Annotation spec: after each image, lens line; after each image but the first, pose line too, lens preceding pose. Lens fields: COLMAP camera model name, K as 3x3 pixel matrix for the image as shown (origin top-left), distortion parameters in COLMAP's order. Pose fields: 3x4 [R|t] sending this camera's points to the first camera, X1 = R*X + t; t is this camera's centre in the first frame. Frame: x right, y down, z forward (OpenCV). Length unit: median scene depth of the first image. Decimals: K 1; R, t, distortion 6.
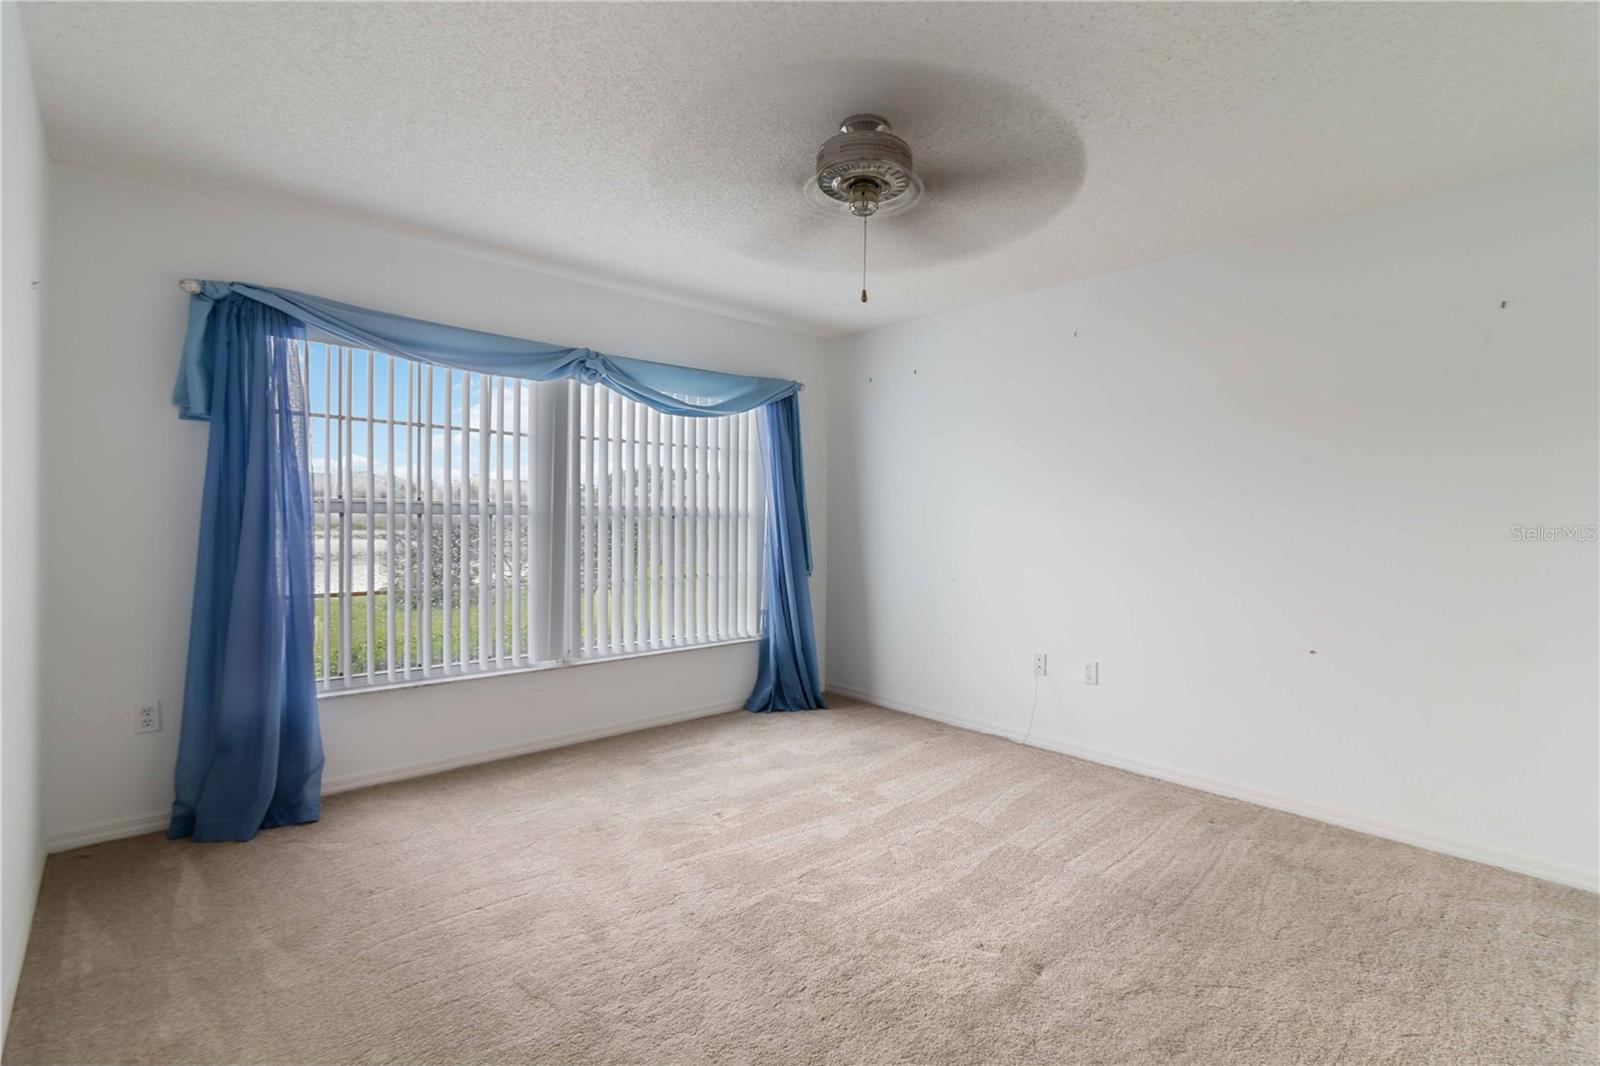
lens RADIAL K [[727.5, 0, 801.8], [0, 727.5, 507.2], [0, 0, 1]] dist [0.002796, 0.000168]
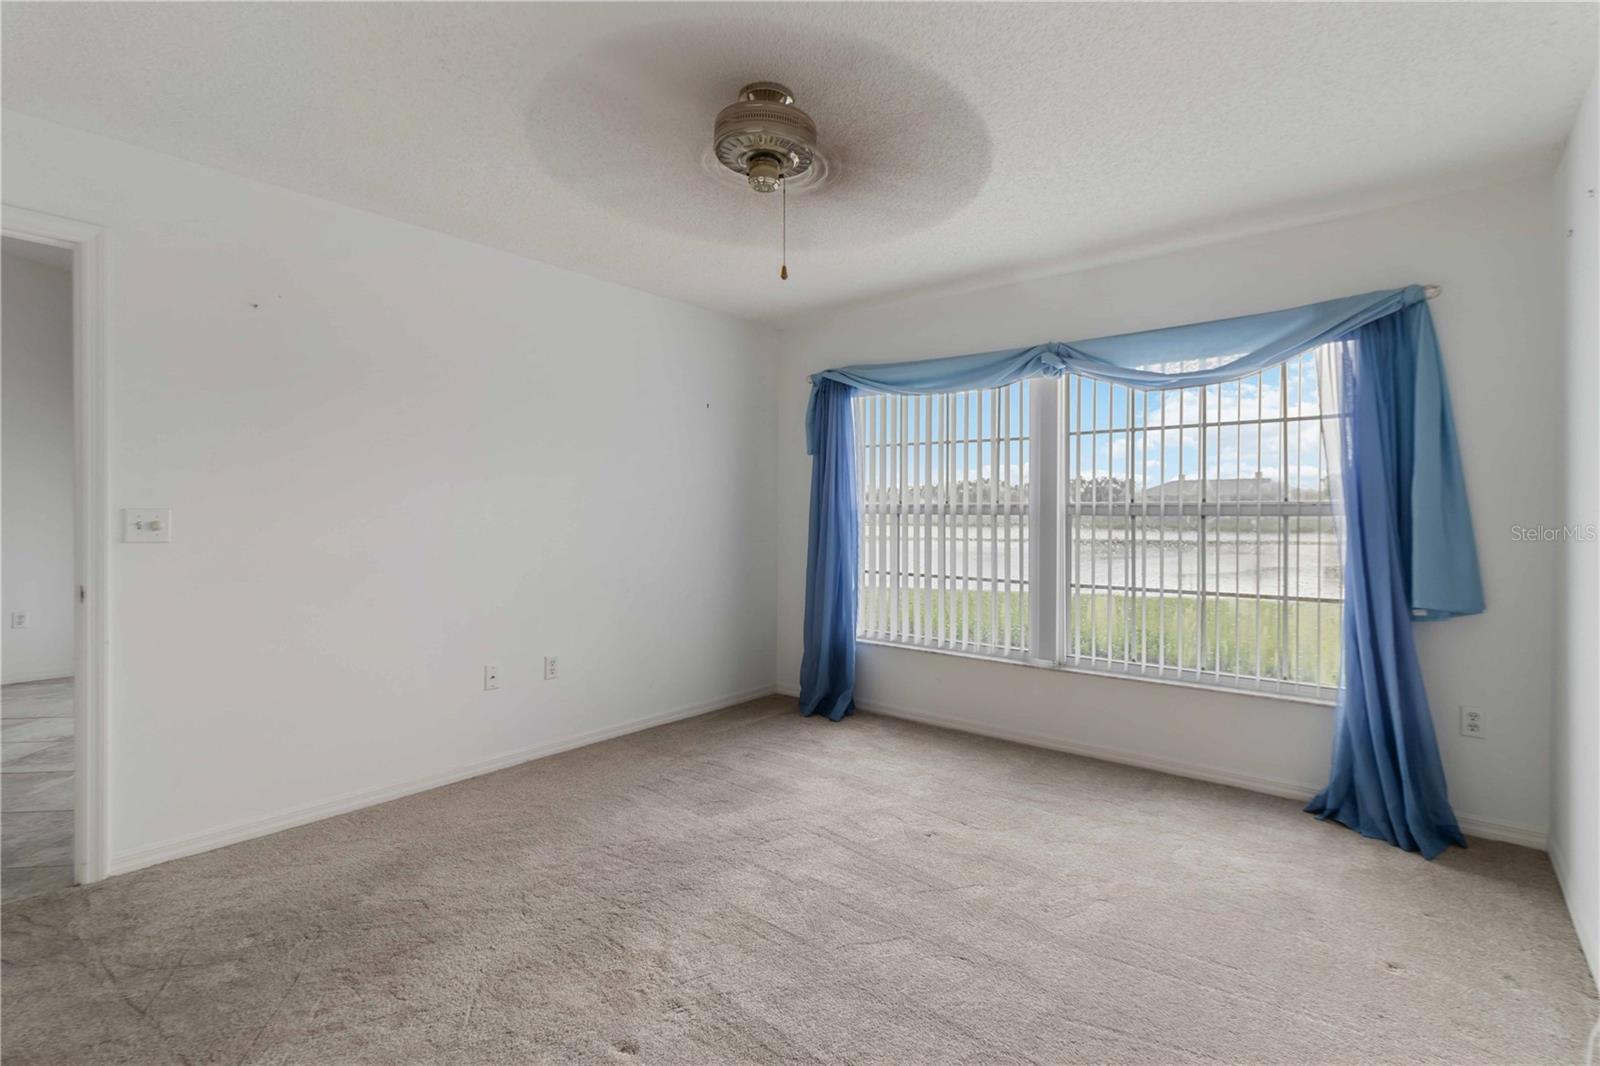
lens RADIAL K [[745.4, 0, 843.9], [0, 745.4, 517.6], [0, 0, 1]] dist [-0.003228, 0.000084]
pose [[0.188376, -0.002045, -0.982095, 0.623570], [0.009068, 0.999959, -0.000343, 0.012205], [0.982055, -0.008841, 0.188386, 0.545505]]
